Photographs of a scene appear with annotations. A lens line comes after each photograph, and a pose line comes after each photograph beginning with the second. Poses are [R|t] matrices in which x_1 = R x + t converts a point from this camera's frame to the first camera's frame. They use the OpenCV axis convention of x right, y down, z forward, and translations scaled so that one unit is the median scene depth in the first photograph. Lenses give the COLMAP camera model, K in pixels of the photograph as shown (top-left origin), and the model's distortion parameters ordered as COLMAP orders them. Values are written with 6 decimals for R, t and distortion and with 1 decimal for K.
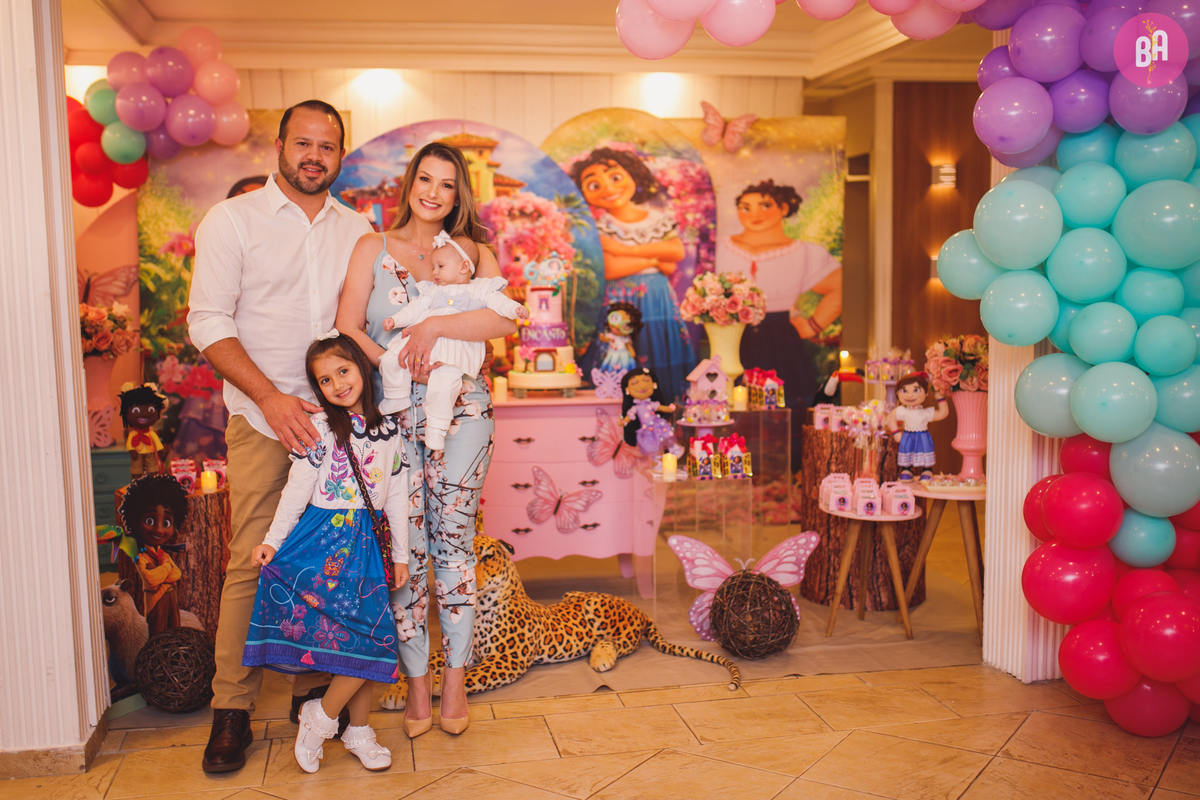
lens RADIAL K [[1186.6, 0, 601.6], [0, 1186.6, 393.7], [0, 0, 1]] dist [-0.059248, 0.000000]
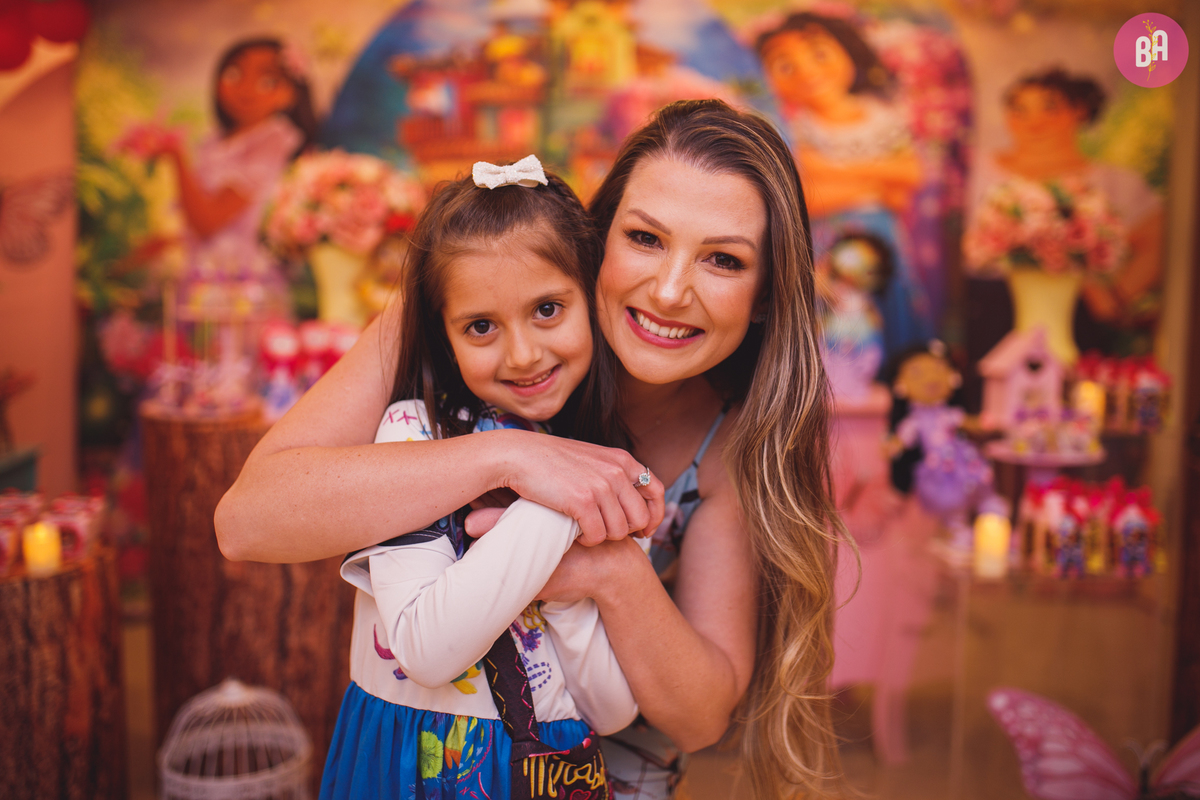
lens RADIAL K [[1186.6, 0, 602.8], [0, 1186.6, 399.2], [0, 0, 1]] dist [-0.059248, 0.000000]
pose [[0.995869, 0.032247, -0.084886, -0.056016], [-0.031900, 0.999476, 0.005439, 0.003549], [0.085017, -0.002709, 0.996376, 0.445989]]
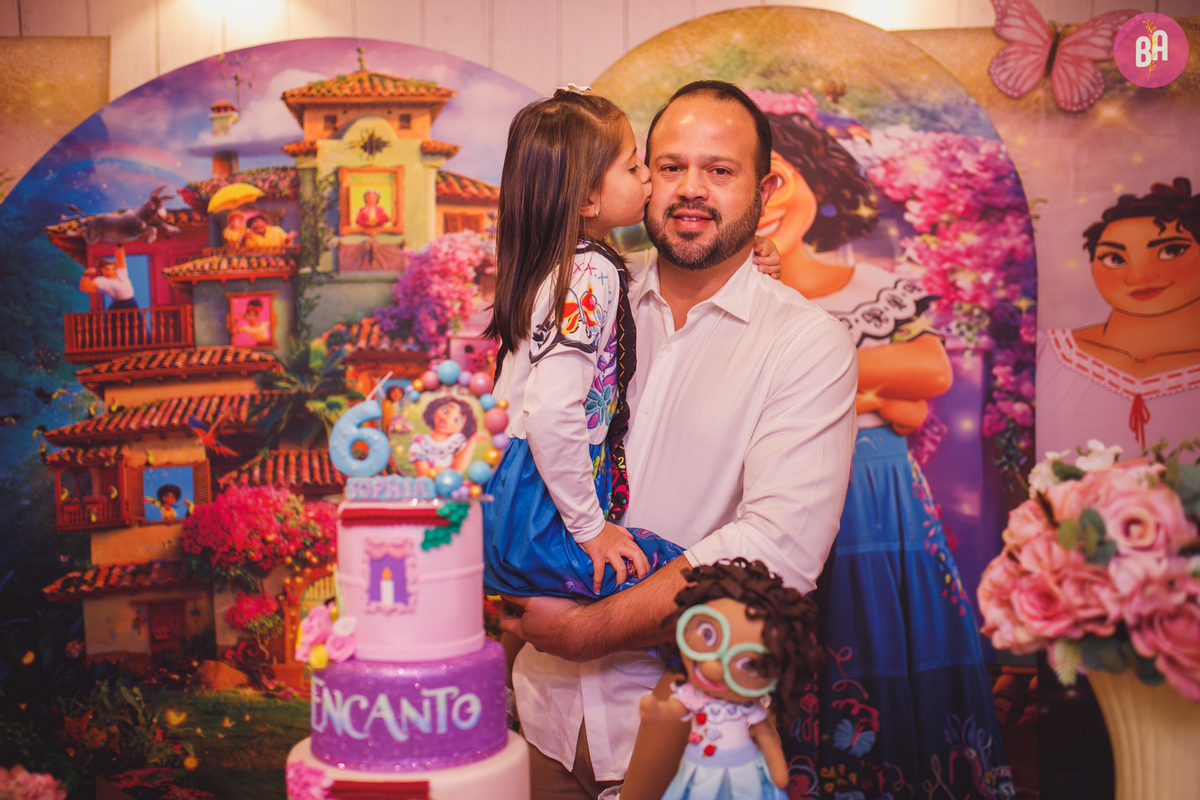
lens RADIAL K [[1186.6, 0, 593.2], [0, 1186.6, 402.4], [0, 0, 1]] dist [-0.059248, 0.000000]
pose [[0.982211, -0.005079, -0.187710, 0.035891], [-0.015073, 0.994276, -0.105778, -0.086721], [0.187173, 0.106726, 0.976512, 0.774952]]
